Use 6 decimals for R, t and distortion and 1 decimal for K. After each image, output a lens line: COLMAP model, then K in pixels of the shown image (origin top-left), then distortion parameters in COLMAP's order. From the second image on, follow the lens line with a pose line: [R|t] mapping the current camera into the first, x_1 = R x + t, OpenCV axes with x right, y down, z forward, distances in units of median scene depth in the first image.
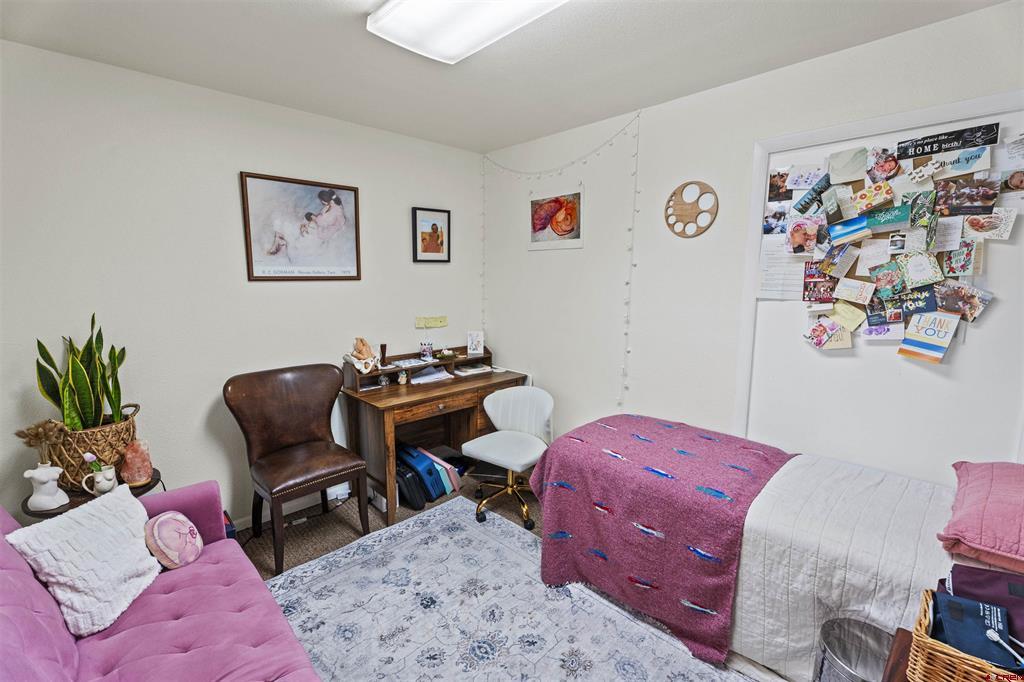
lens RADIAL K [[454.1, 0, 512.2], [0, 454.1, 340.4], [0, 0, 1]] dist [0.003250, -0.002070]
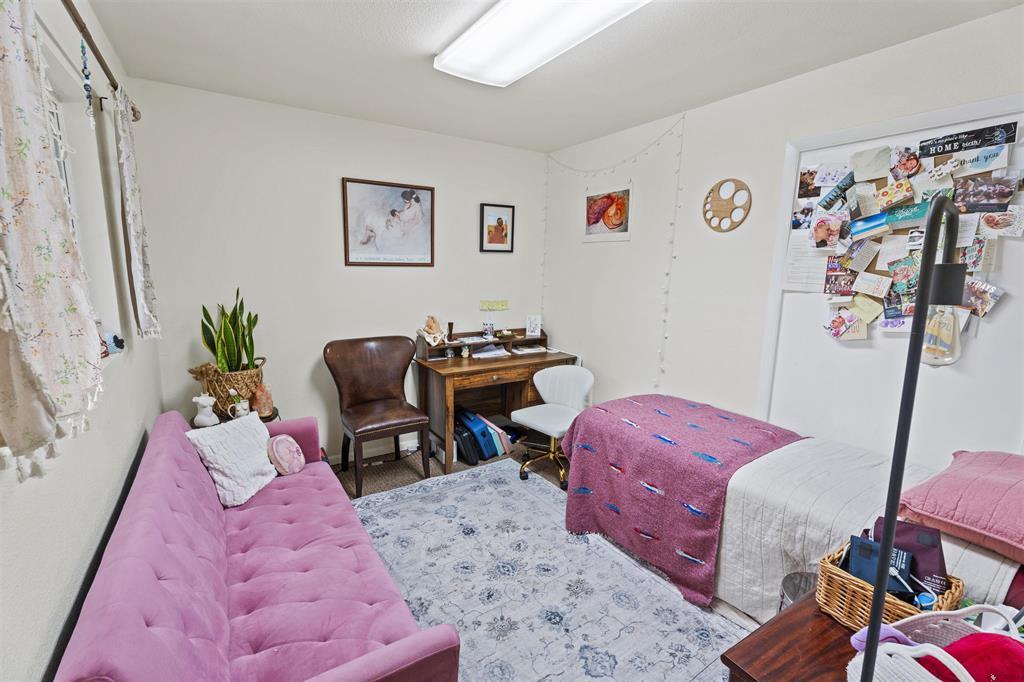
lens RADIAL K [[454.1, 0, 510.6], [0, 454.1, 340.0], [0, 0, 1]] dist [0.003250, -0.002070]
pose [[0.981242, 0.047716, -0.186783, 0.132489], [-0.043829, 0.998729, 0.024888, 0.027627], [0.187733, -0.016234, 0.982086, -0.175334]]
